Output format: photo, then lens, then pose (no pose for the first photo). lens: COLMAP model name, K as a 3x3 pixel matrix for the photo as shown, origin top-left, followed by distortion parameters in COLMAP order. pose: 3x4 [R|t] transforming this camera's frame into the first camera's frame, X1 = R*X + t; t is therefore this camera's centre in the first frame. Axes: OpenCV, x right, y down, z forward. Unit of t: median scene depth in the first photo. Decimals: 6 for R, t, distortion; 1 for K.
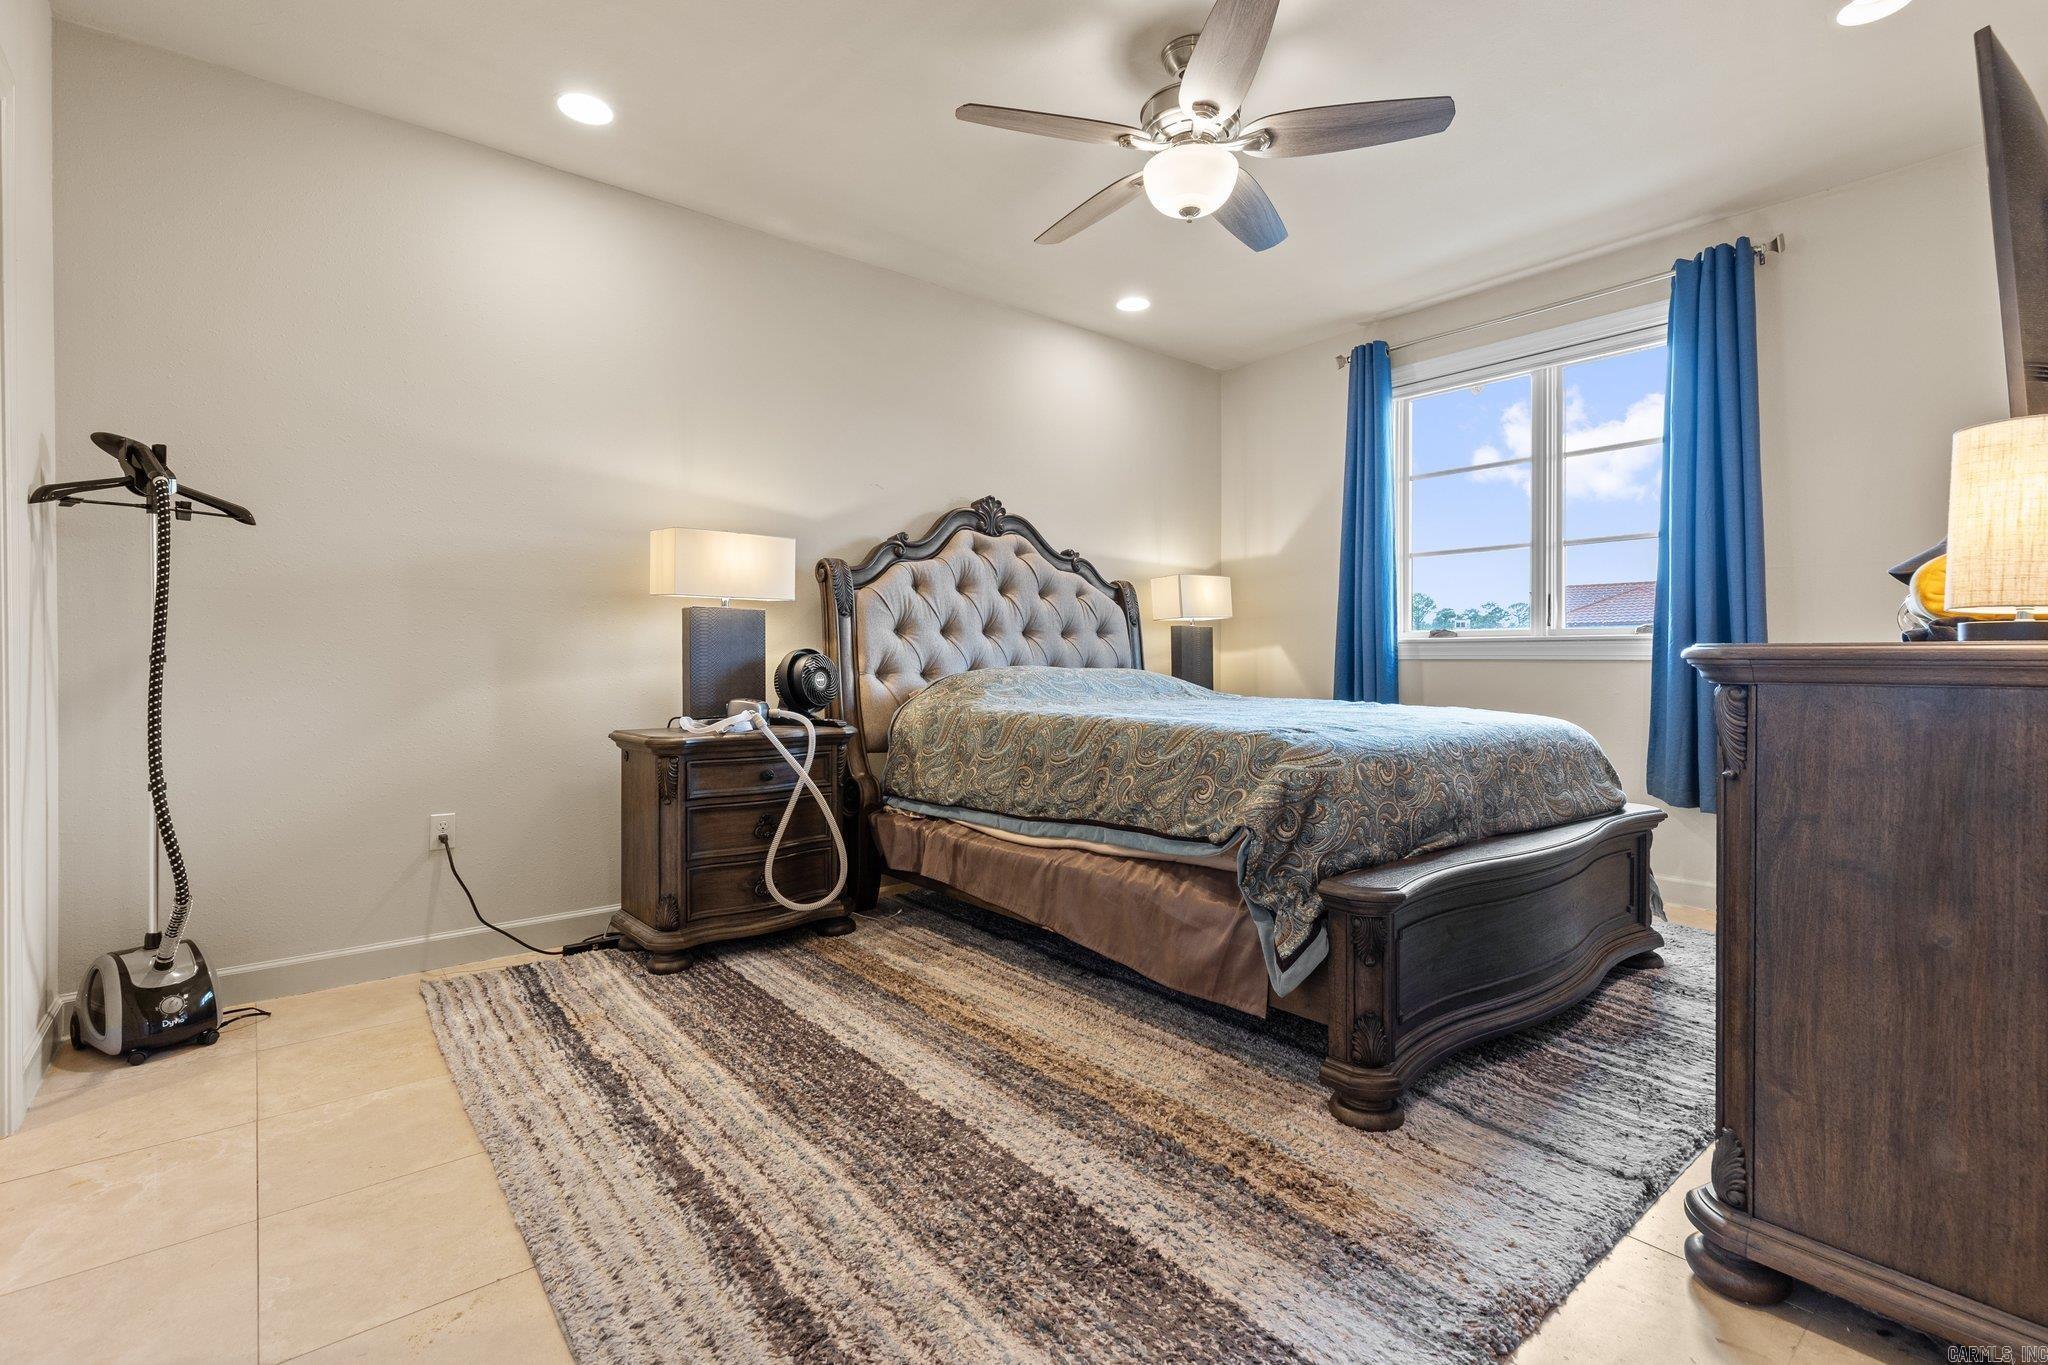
lens RADIAL K [[926.4, 0, 1023.8], [0, 926.4, 674.3], [0, 0, 1]] dist [0.008240, -0.003264]
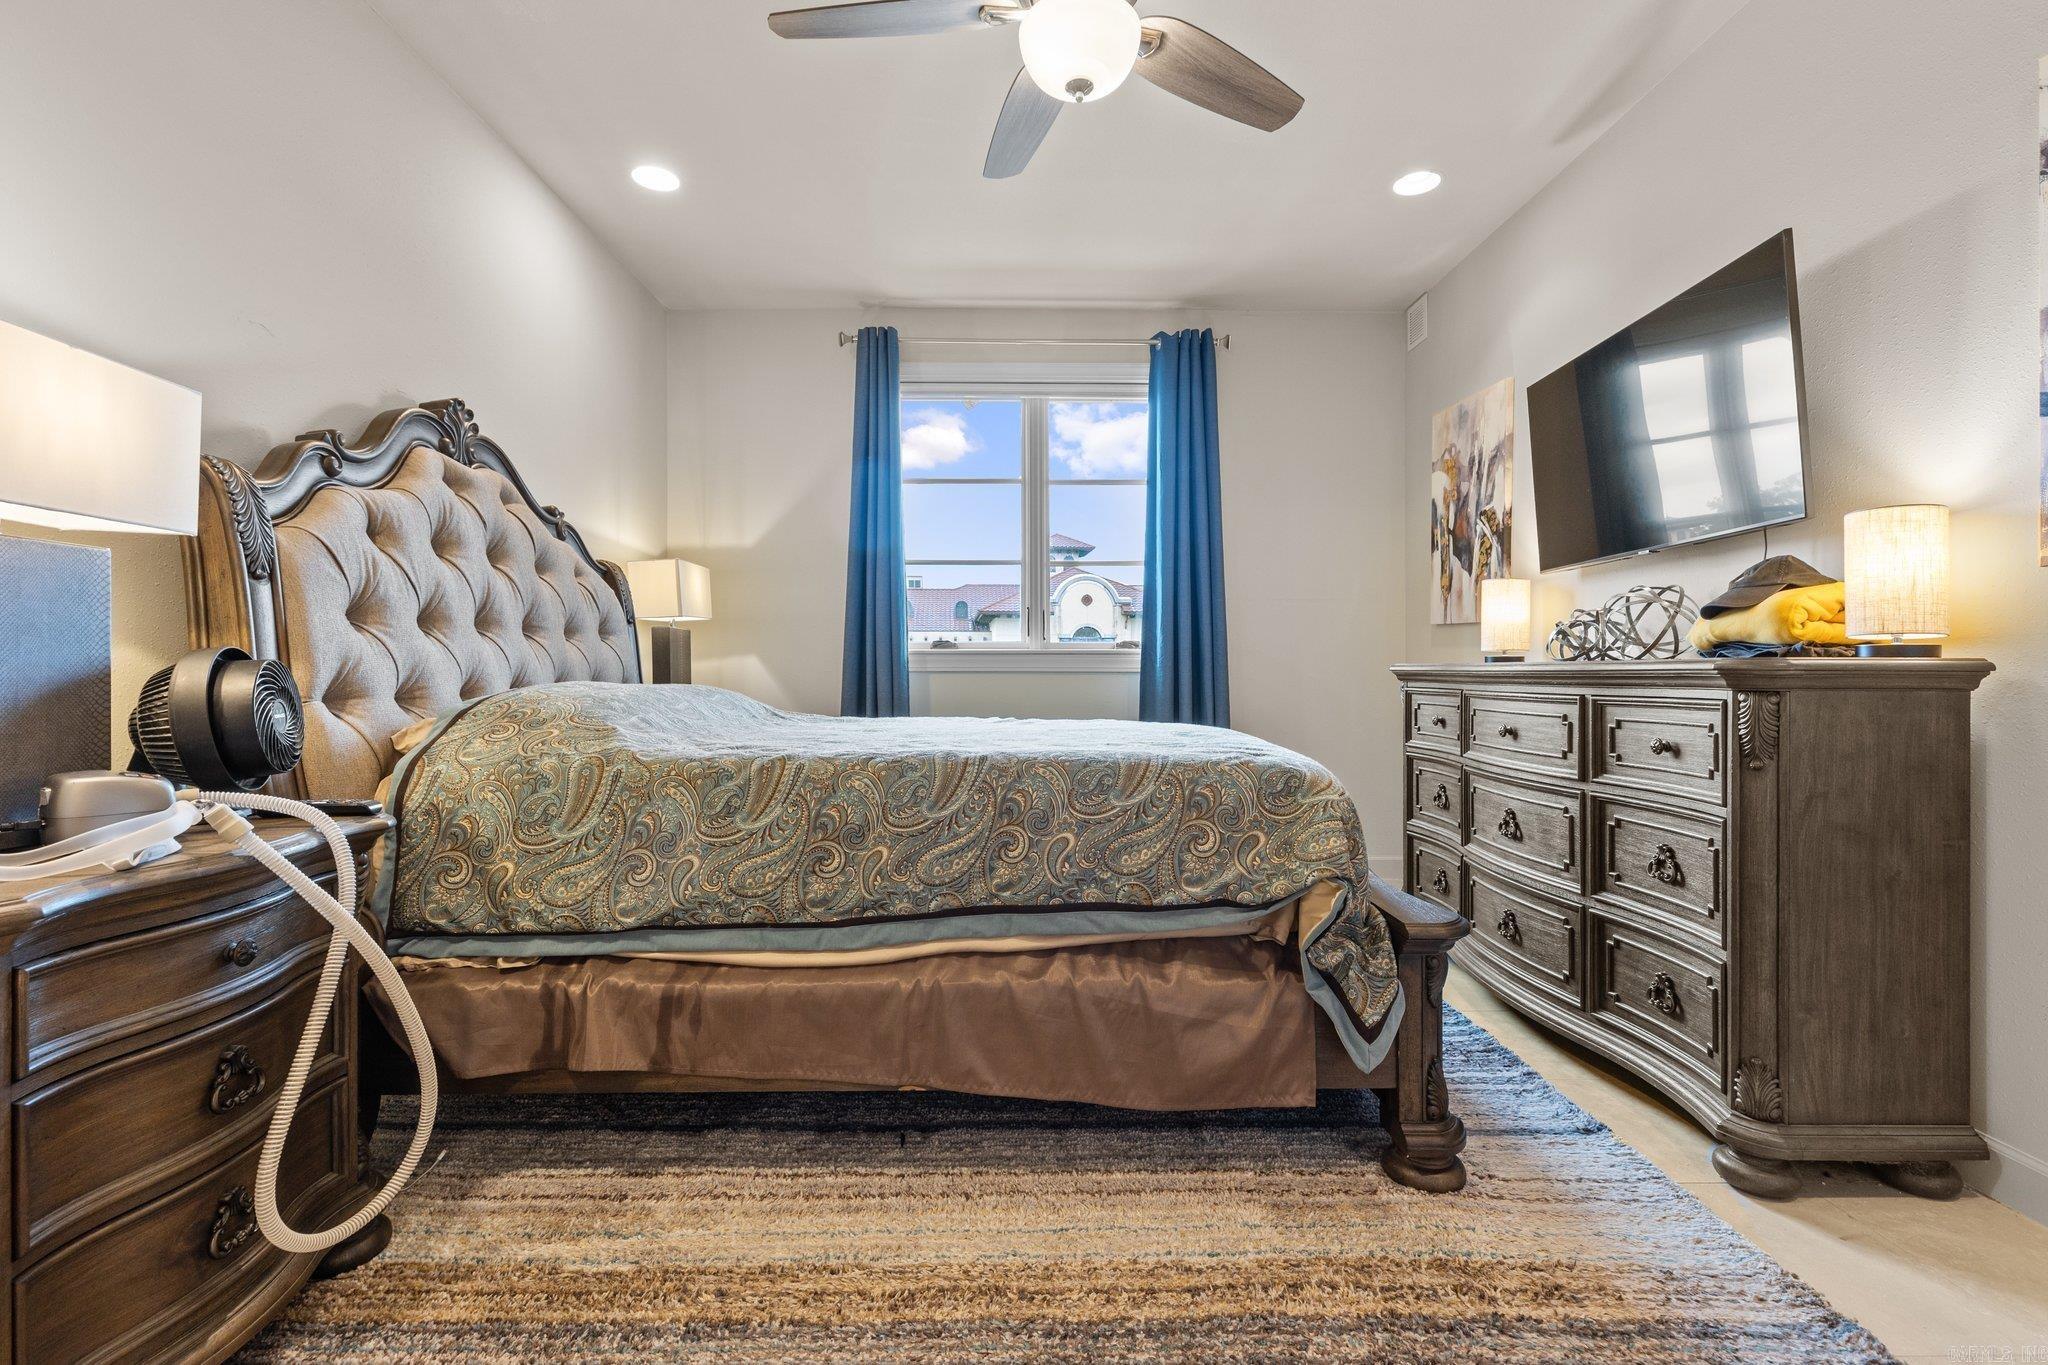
lens RADIAL K [[926.4, 0, 1025.3], [0, 926.4, 674.7], [0, 0, 1]] dist [0.008240, -0.003264]
pose [[0.630384, -0.003476, 0.776276, -0.376926], [0.012849, 0.999900, -0.005957, -0.007507], [-0.776177, 0.013729, 0.630365, 0.469446]]
